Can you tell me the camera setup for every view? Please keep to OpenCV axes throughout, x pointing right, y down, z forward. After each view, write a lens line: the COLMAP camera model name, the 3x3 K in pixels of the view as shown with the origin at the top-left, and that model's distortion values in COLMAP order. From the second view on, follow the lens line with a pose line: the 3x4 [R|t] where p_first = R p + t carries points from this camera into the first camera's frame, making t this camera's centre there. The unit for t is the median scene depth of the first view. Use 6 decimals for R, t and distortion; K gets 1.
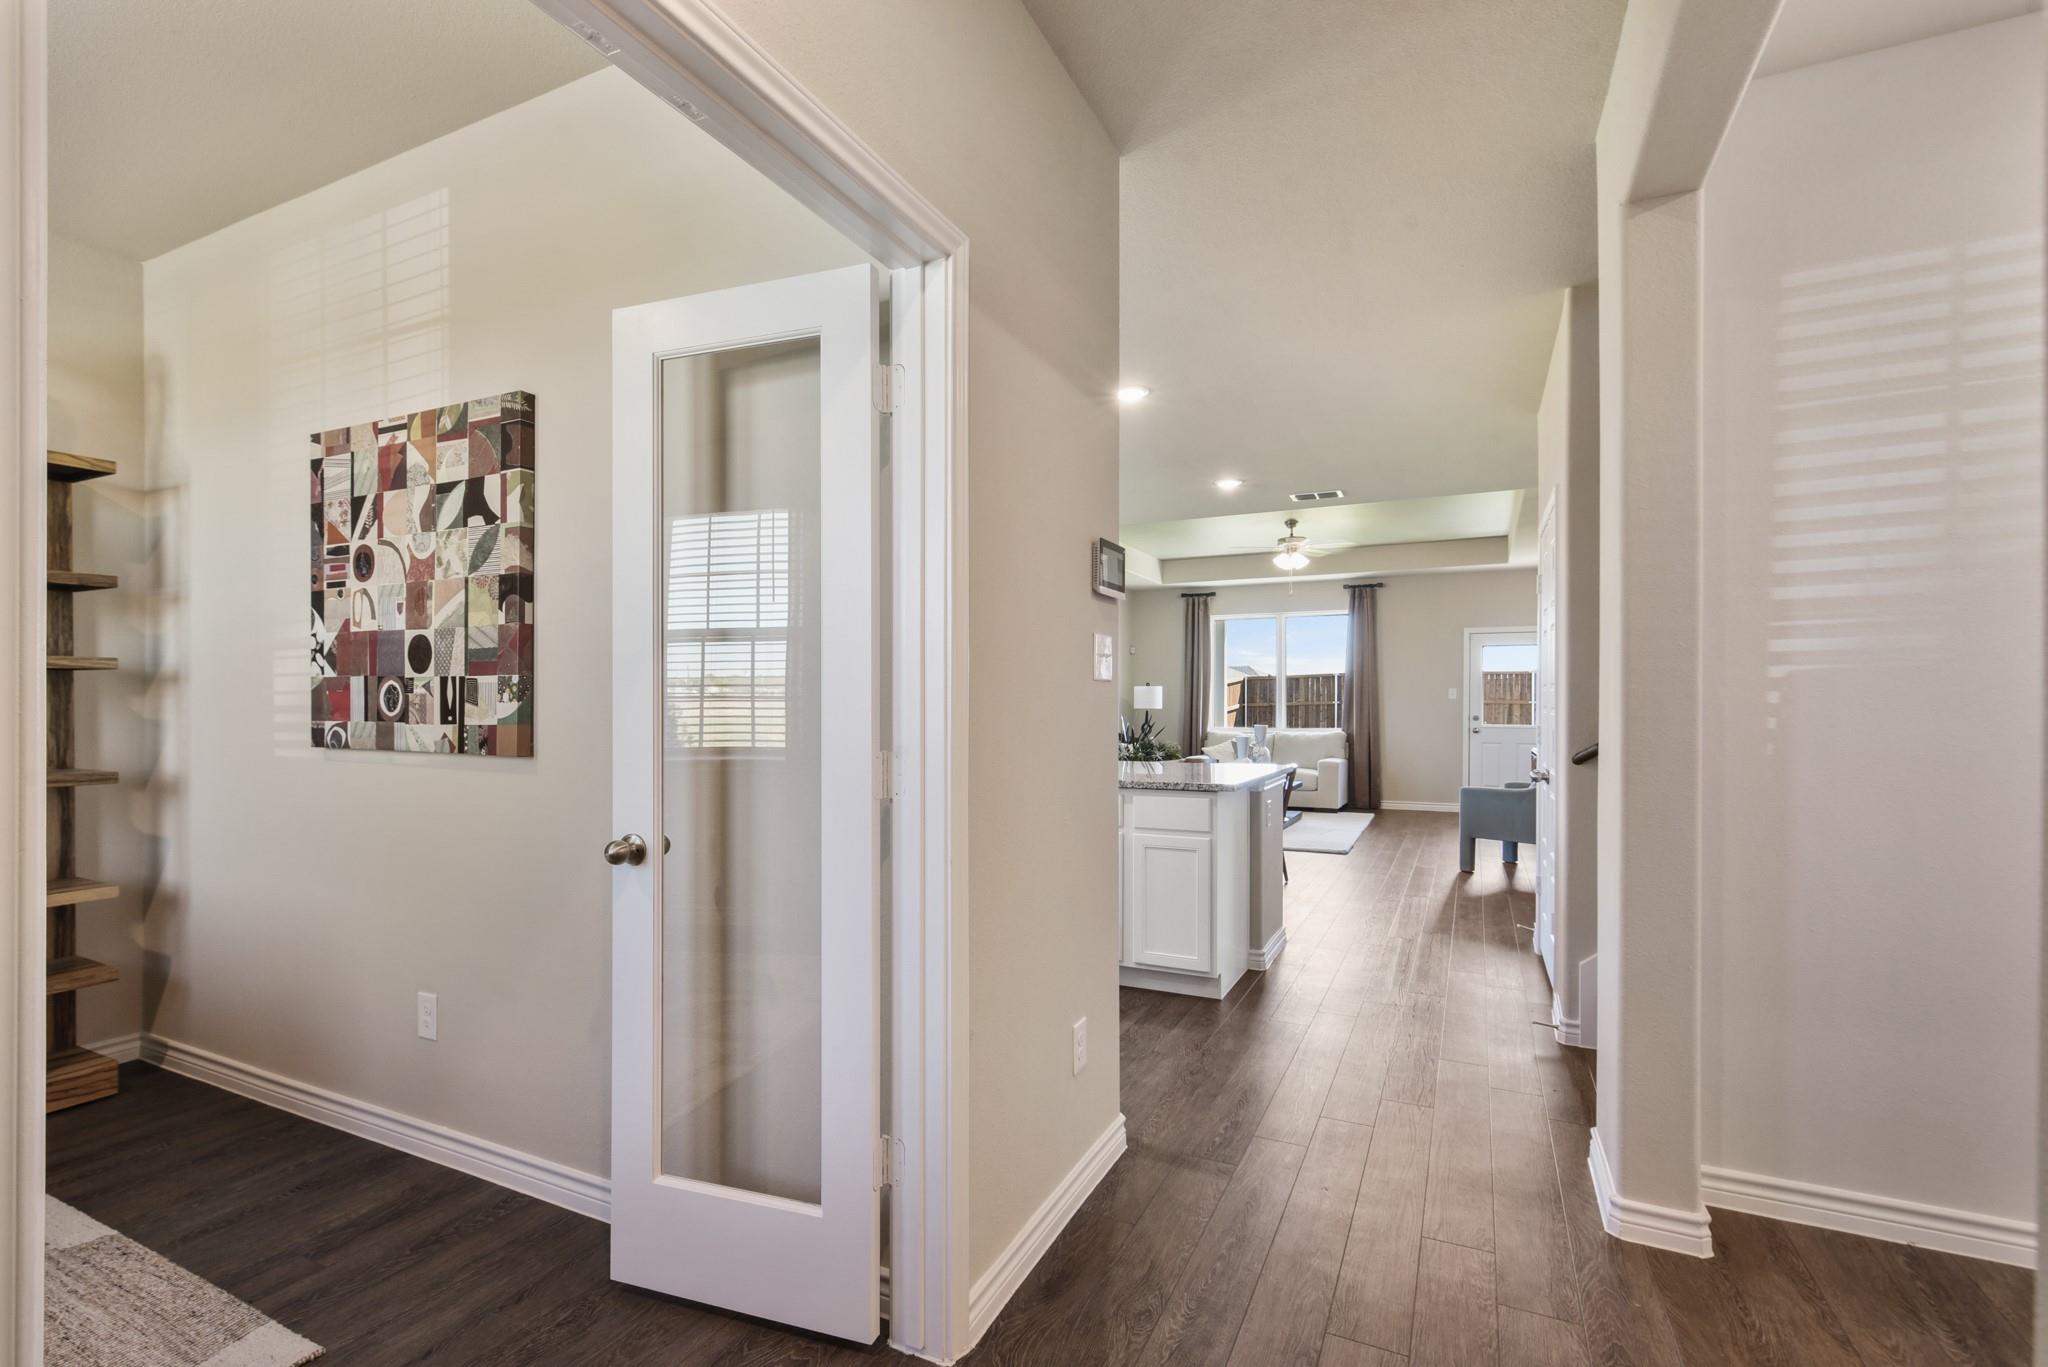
lens RADIAL K [[945.5, 0, 1014.8], [0, 945.5, 710.1], [0, 0, 1]] dist [-0.000276, -0.000241]
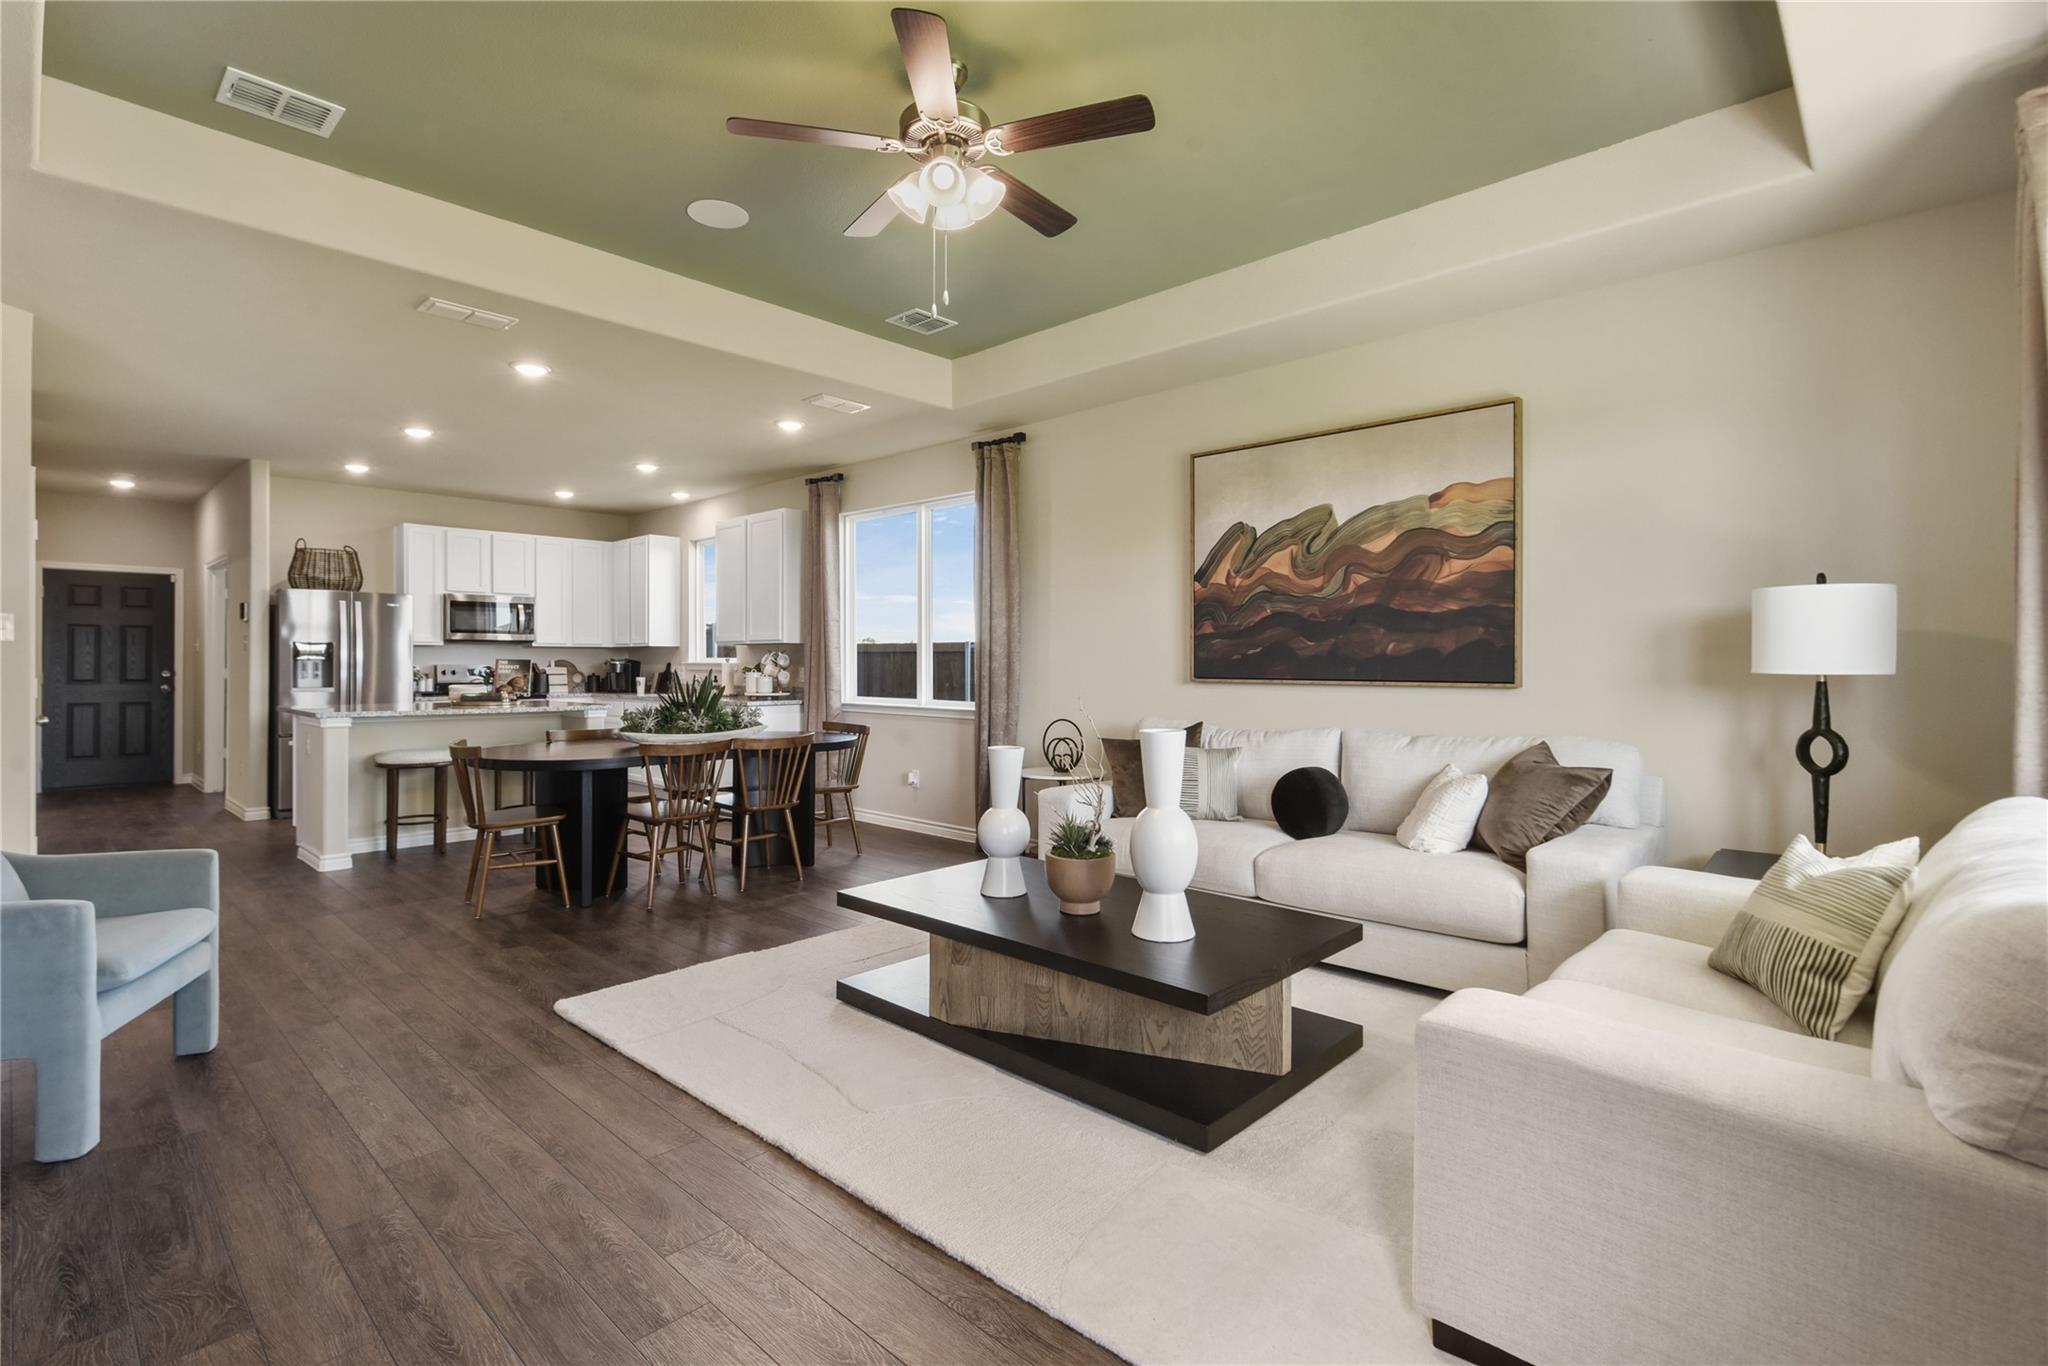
lens RADIAL K [[944.0, 0, 1005.9], [0, 944.0, 668.0], [0, 0, 1]] dist [0.000435, -0.000447]
pose [[-0.303411, 0.001617, -0.952858, 0.499274], [-0.007677, 0.999962, 0.004142, -0.002746], [0.952829, 0.008572, -0.303387, 0.956804]]
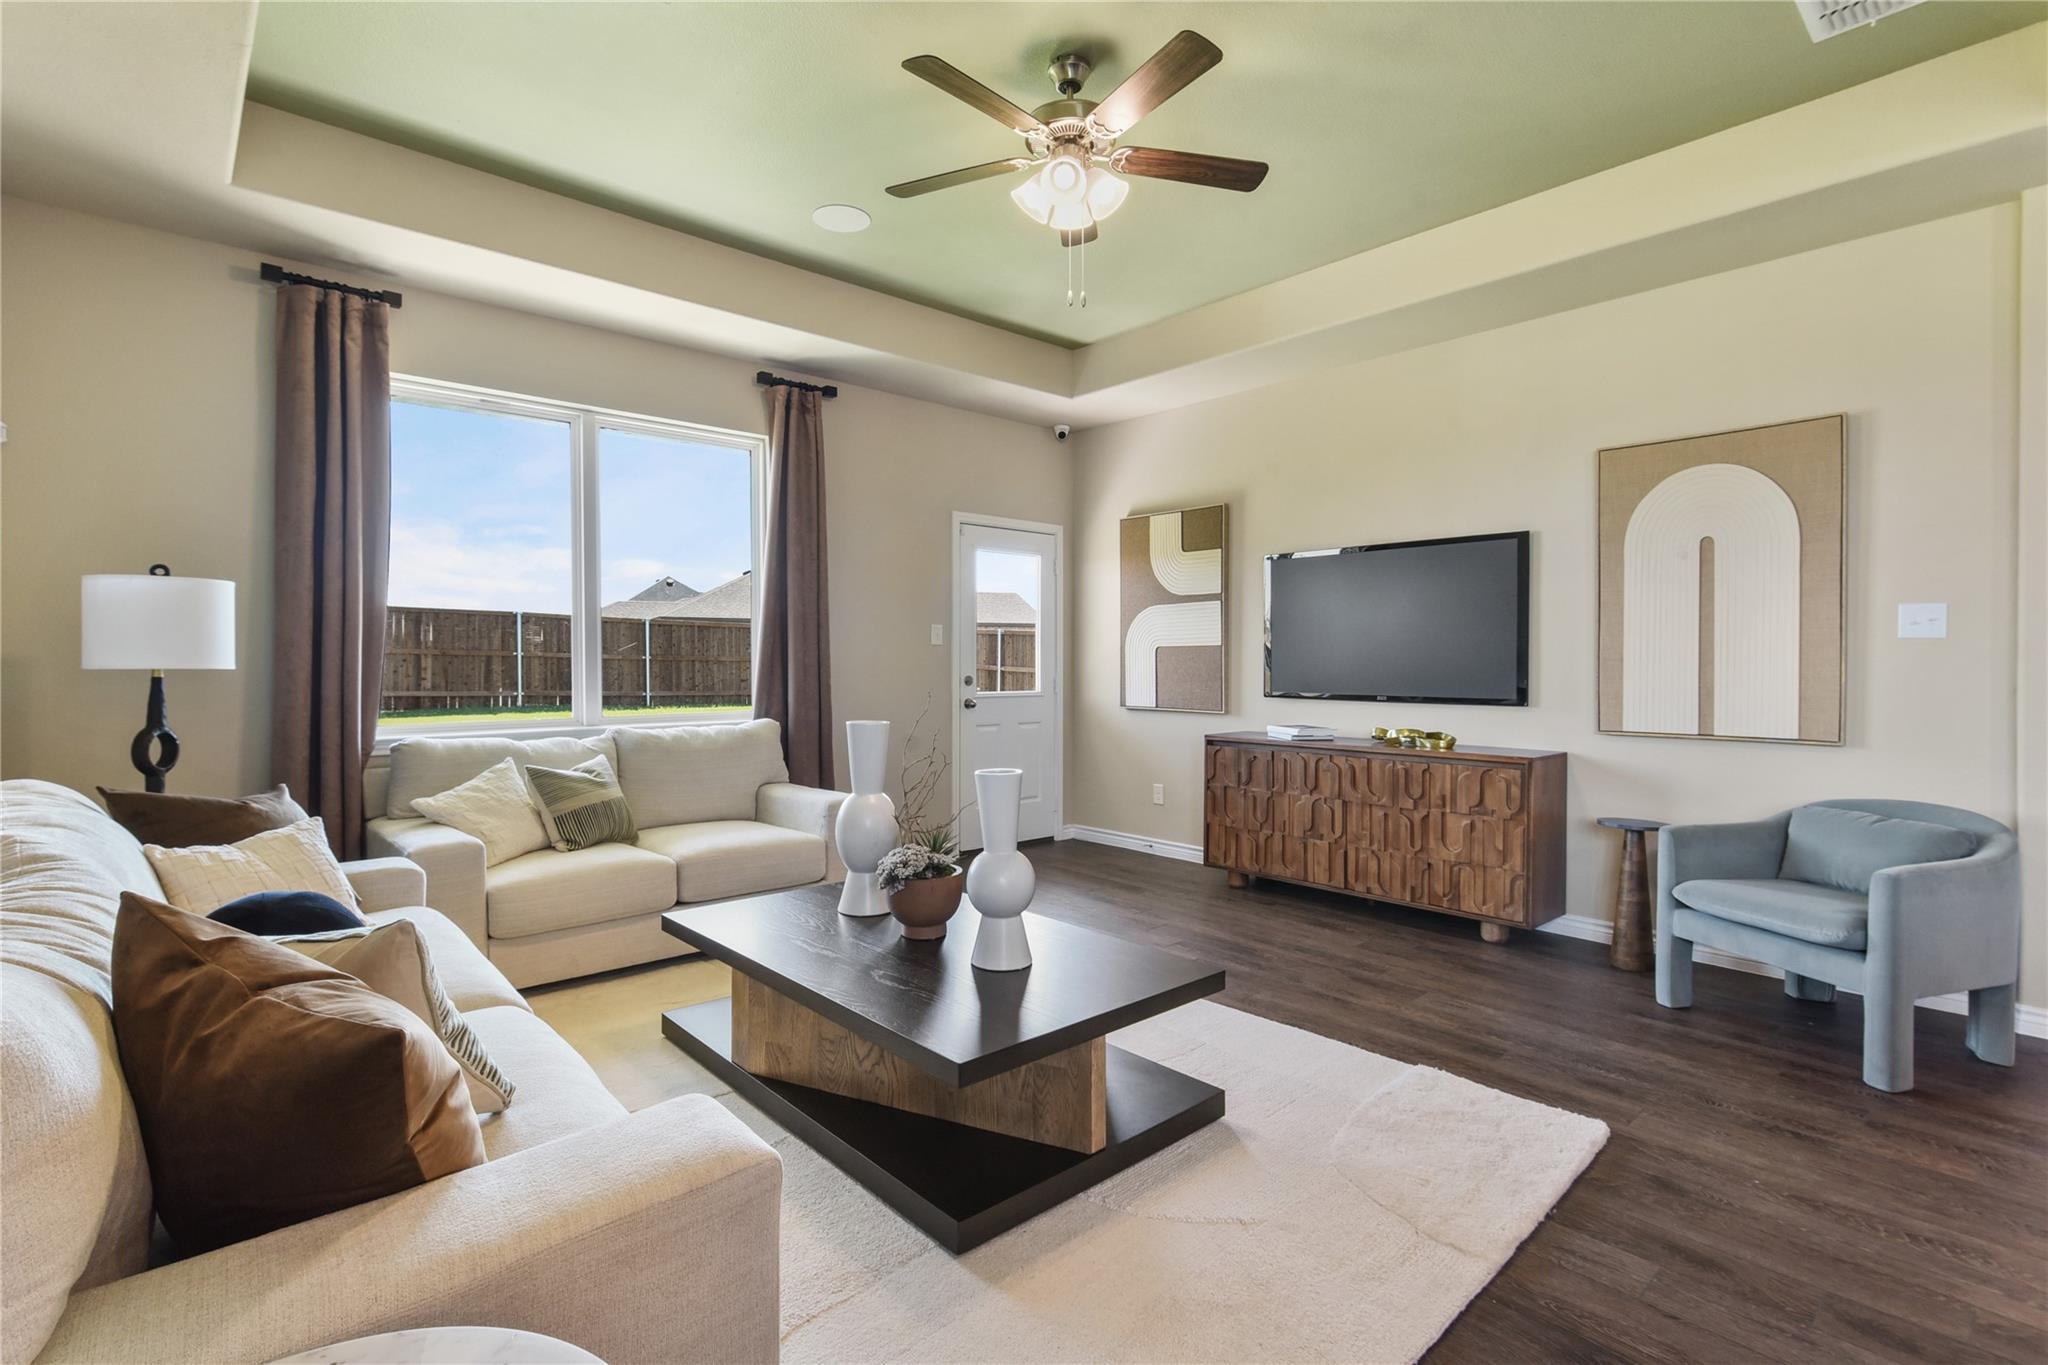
lens RADIAL K [[956.0, 0, 1005.4], [0, 956.0, 667.7], [0, 0, 1]] dist [0.000264, -0.000321]
pose [[0.384223, -0.009184, 0.923195, -0.005818], [0.004315, 0.999957, 0.008152, -0.003299], [-0.923230, 0.000851, 0.384246, 0.772861]]
